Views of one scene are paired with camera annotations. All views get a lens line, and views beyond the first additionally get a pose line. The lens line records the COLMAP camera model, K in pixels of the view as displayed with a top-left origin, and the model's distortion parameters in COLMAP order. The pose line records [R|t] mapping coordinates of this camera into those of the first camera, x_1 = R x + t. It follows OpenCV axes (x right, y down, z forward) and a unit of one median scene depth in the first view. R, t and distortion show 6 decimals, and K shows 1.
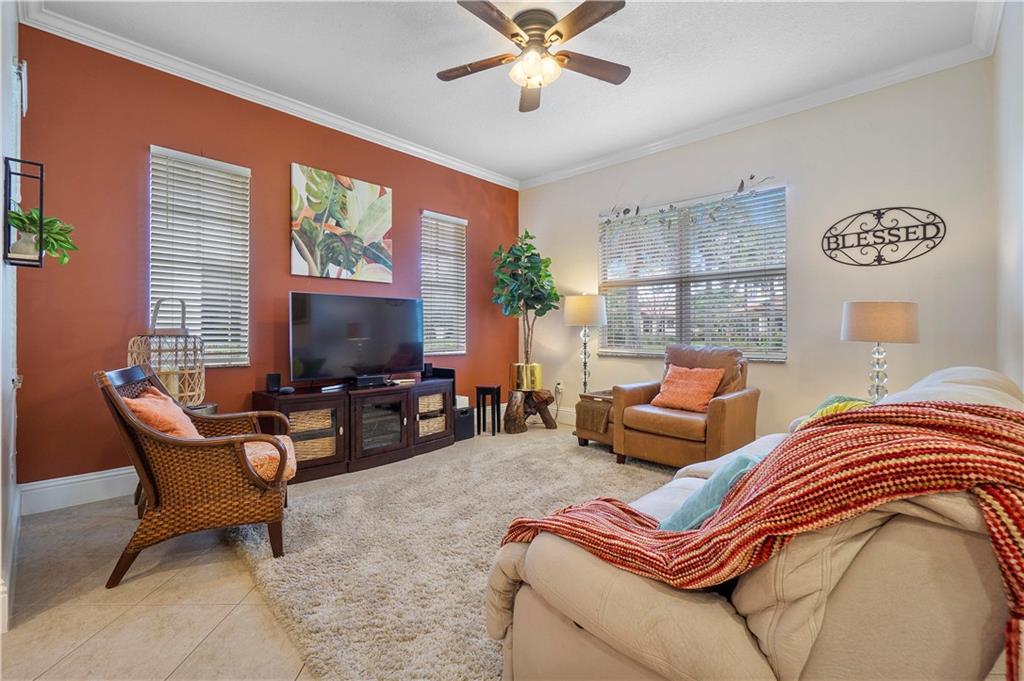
lens RADIAL K [[445.2, 0, 507.2], [0, 445.2, 339.0], [0, 0, 1]] dist [-0.008986, 0.002233]
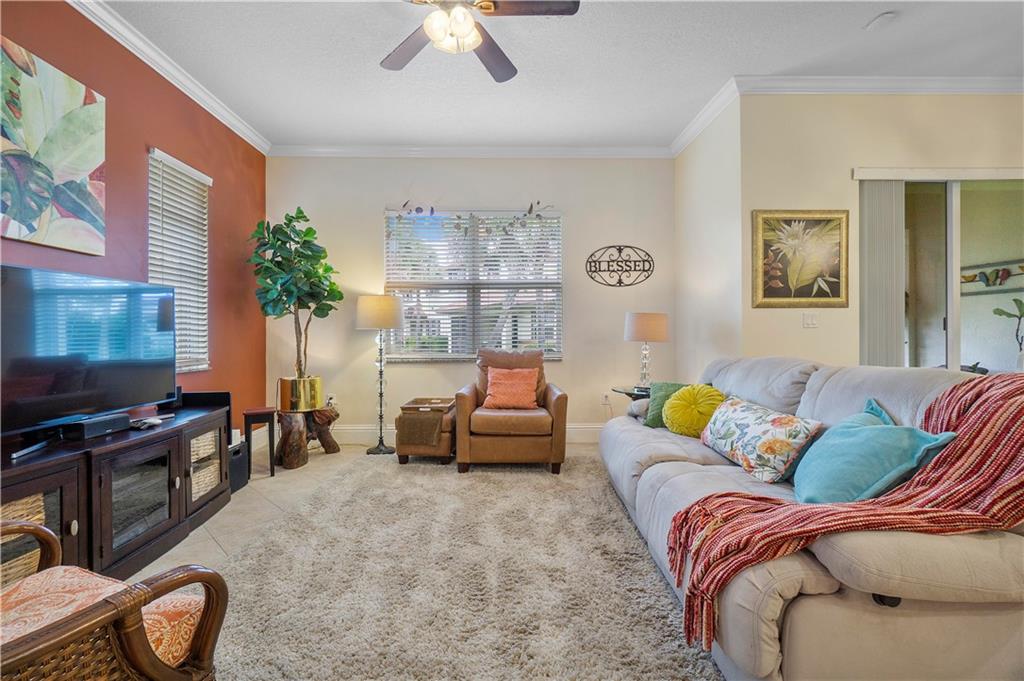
lens RADIAL K [[445.2, 0, 509.0], [0, 445.2, 336.7], [0, 0, 1]] dist [-0.008986, 0.002233]
pose [[0.707325, -0.008600, 0.706836, -0.319149], [0.017142, 0.999841, -0.004989, -0.007031], [-0.706681, 0.015646, 0.707360, 0.219998]]
